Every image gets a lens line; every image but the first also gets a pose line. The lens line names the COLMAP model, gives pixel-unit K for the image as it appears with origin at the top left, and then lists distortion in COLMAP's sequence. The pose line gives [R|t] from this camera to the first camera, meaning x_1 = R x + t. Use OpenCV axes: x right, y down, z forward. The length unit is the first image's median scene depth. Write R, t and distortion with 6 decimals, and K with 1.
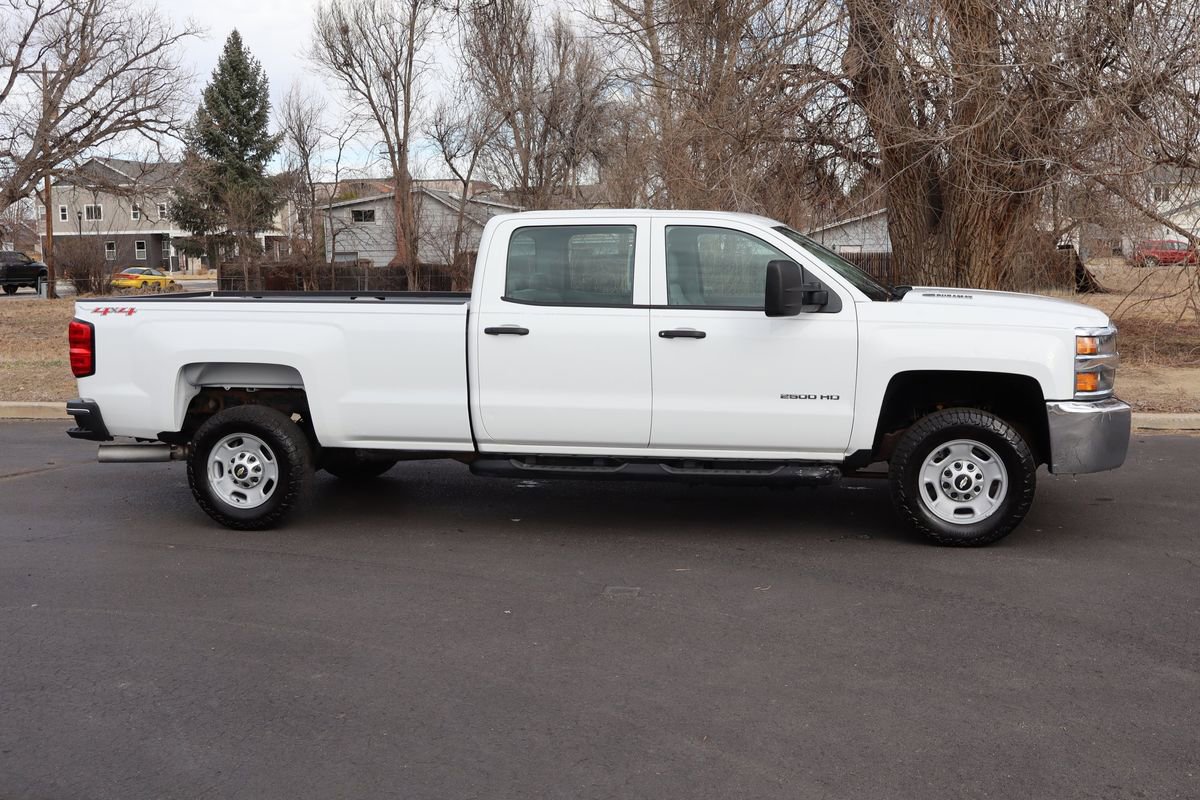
lens RADIAL K [[1319.8, 0, 655.7], [0, 1319.8, 399.3], [0, 0, 1]] dist [-0.015198, 0.025996]
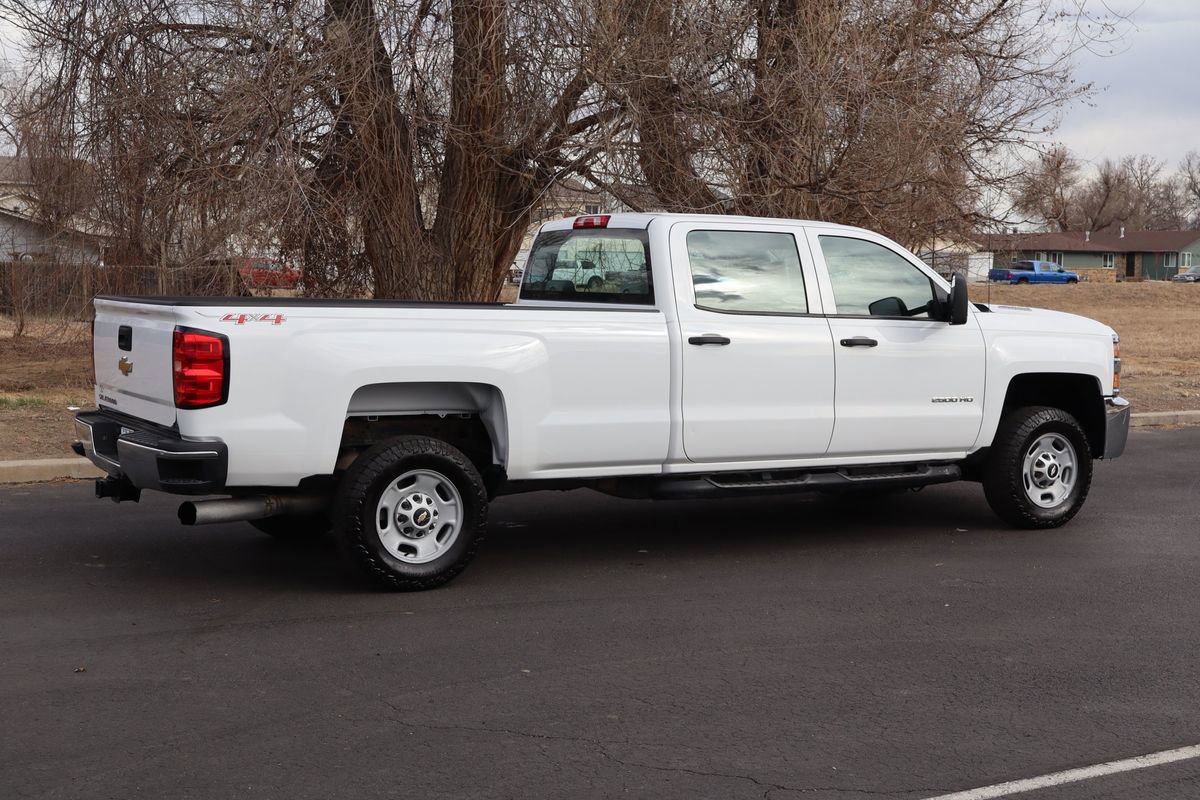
lens RADIAL K [[1597.8, 0, 600.0], [0, 1597.8, 400.0], [0, 0, 1]] dist [0.009411, 0.002872]
pose [[0.764410, -0.028842, 0.644085, -0.856366], [0.047785, 0.998786, -0.011987, -0.000042], [-0.642957, 0.039941, 0.764860, 0.176391]]
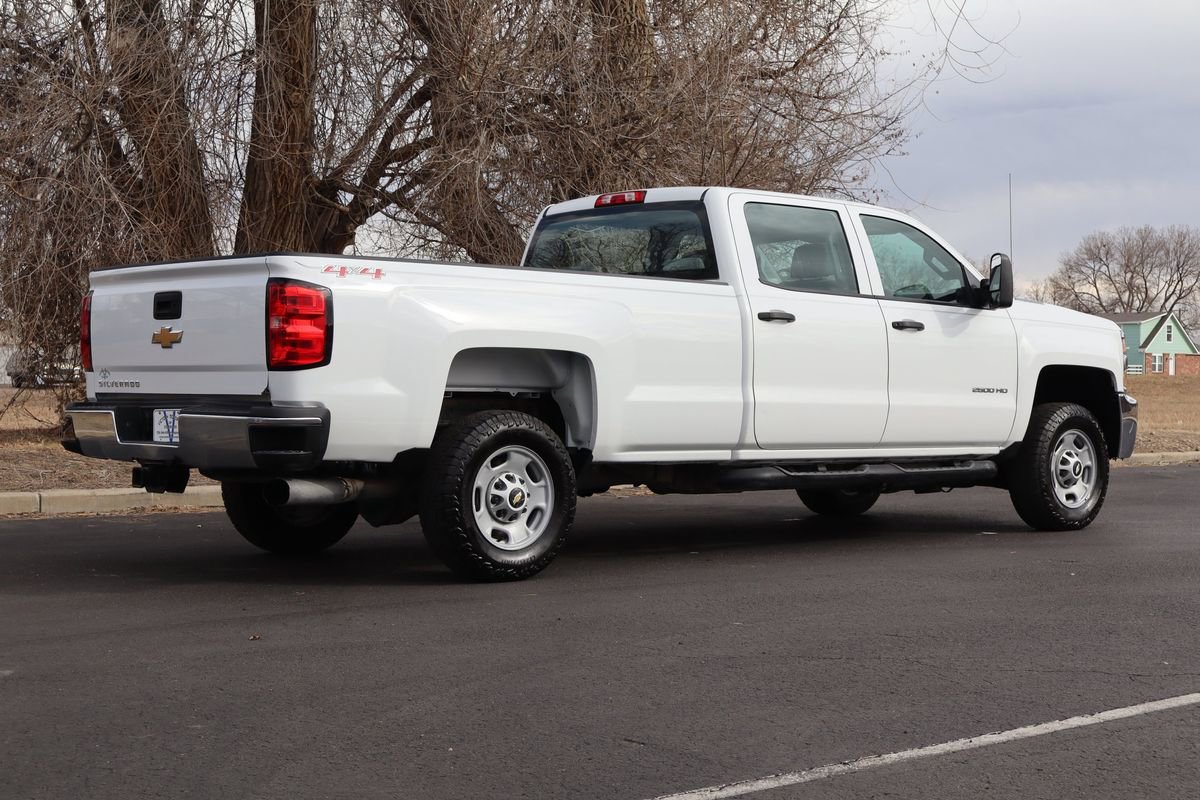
lens RADIAL K [[1853.1, 0, 600.0], [0, 1853.1, 400.0], [0, 0, 1]] dist [0.033198, 0.053879]
pose [[0.624013, 0.007115, 0.781382, -1.085597], [0.073881, 0.994942, -0.068061, 0.073605], [-0.777914, 0.100201, 0.620331, 0.318479]]
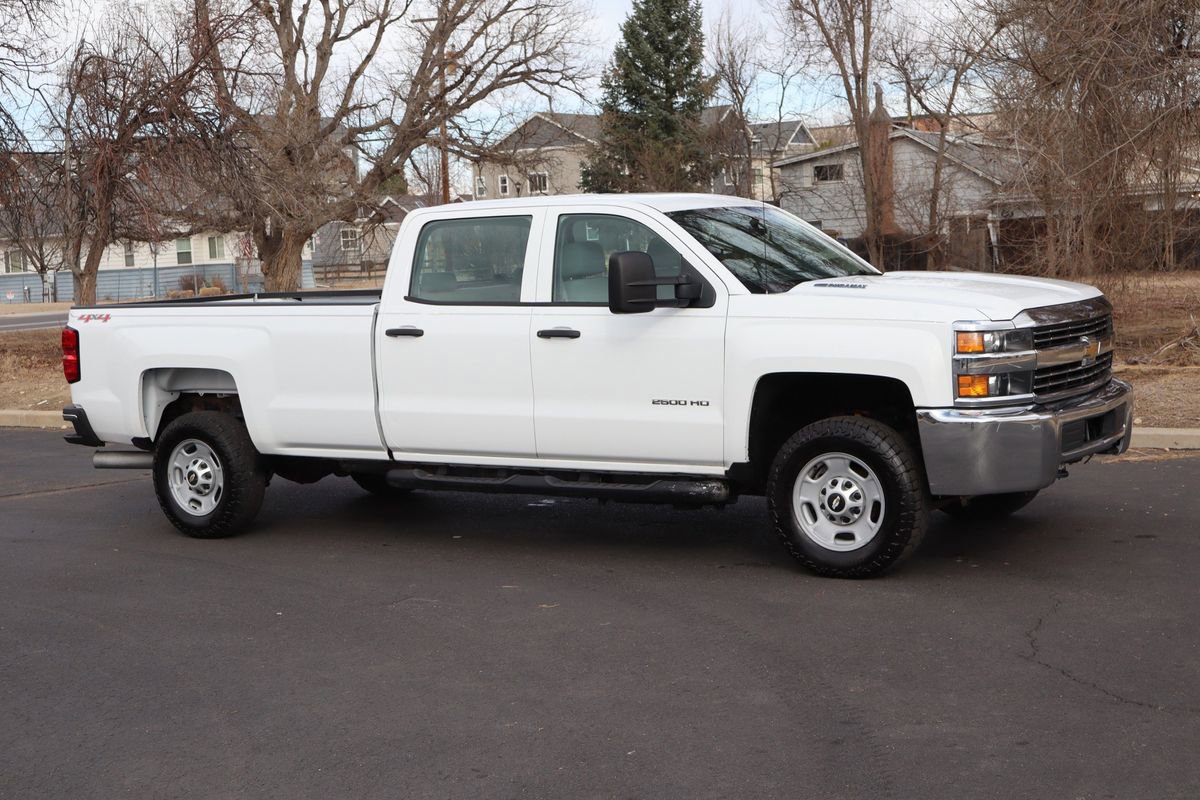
lens RADIAL K [[1853.1, 0, 600.0], [0, 1853.1, 400.0], [0, 0, 1]] dist [0.033198, 0.053879]
pose [[0.916550, 0.001224, -0.399919, 0.518429], [-0.005254, 0.999946, -0.008981, 0.007204], [0.399887, 0.010333, 0.916506, -0.152262]]
